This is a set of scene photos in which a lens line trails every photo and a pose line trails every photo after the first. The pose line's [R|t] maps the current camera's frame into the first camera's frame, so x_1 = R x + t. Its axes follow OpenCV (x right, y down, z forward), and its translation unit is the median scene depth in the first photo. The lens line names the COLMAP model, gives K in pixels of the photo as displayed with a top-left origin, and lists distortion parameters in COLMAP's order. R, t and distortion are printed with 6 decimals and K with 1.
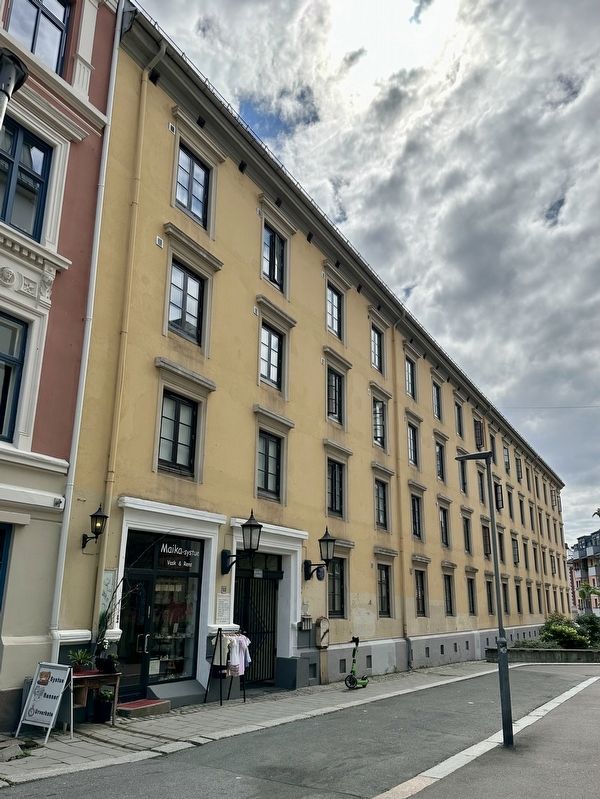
lens RADIAL K [[682.0, 0, 301.0], [0, 682.0, 400.1], [0, 0, 1]] dist [0.011935, -0.000120]
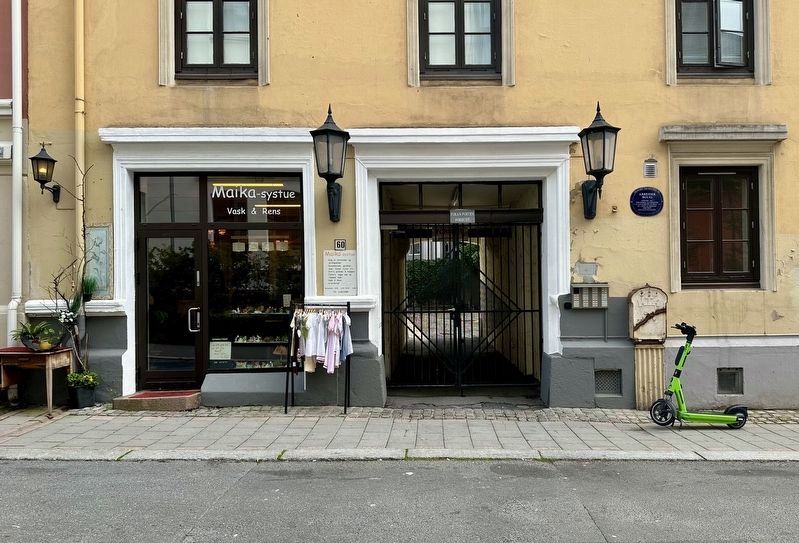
lens RADIAL K [[663.1, 0, 399.5], [0, 663.1, 268.9], [0, 0, 1]] dist [0.016421, -0.001592]
pose [[0.516938, -0.015009, -0.855891, 0.381591], [0.260418, 0.955213, 0.140535, 0.198422], [0.815450, -0.295537, 0.497695, 0.639749]]
